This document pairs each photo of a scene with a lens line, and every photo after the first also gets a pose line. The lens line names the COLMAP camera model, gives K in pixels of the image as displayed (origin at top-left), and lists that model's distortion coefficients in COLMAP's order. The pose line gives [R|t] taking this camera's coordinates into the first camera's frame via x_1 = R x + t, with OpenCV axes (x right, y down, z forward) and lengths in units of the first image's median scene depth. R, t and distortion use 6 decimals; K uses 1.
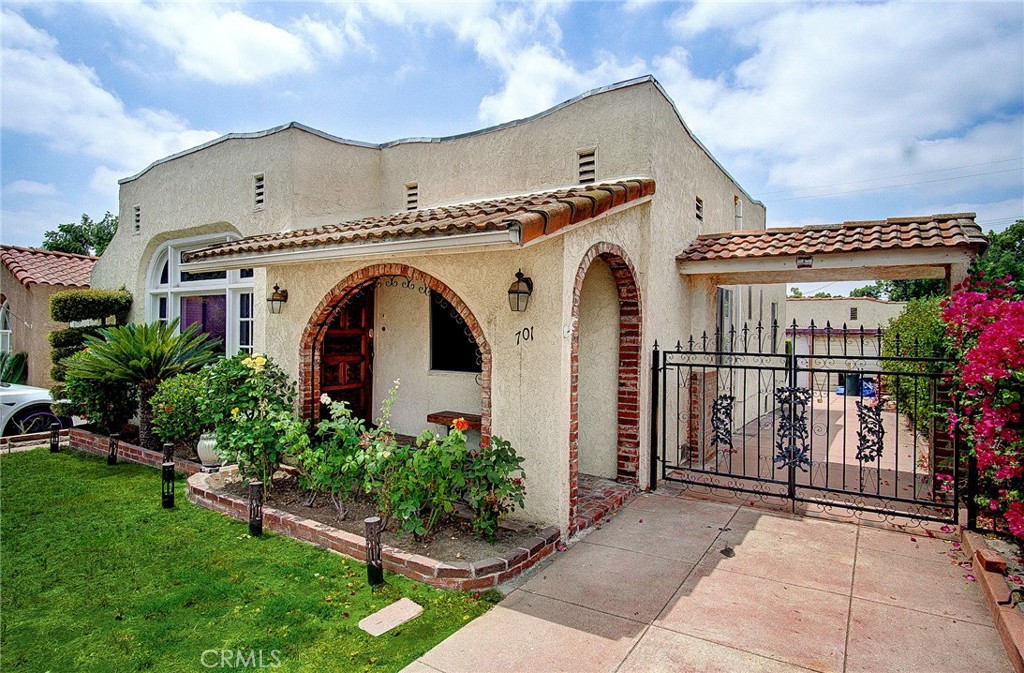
lens RADIAL K [[558.4, 0, 518.5], [0, 558.4, 333.3], [0, 0, 1]] dist [-0.006184, 0.000211]
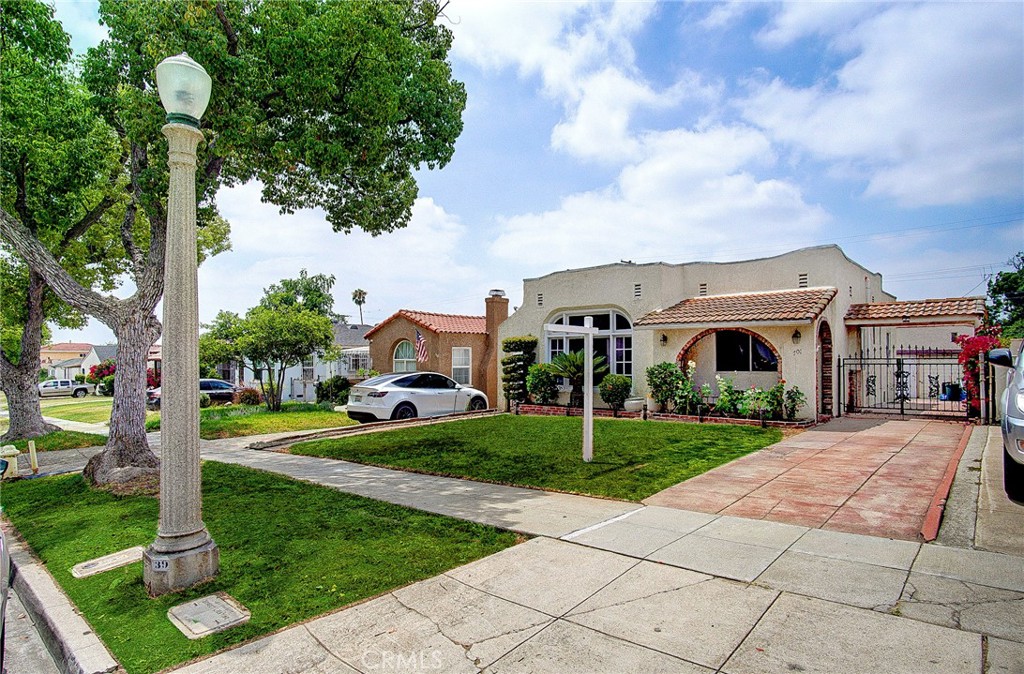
lens RADIAL K [[549.2, 0, 526.4], [0, 549.2, 356.2], [0, 0, 1]] dist [-0.000108, 0.000175]
pose [[0.989896, -0.017066, -0.140763, -0.737422], [0.015531, 0.999807, -0.011997, 0.027677], [0.140941, 0.009689, 0.989971, -1.495960]]
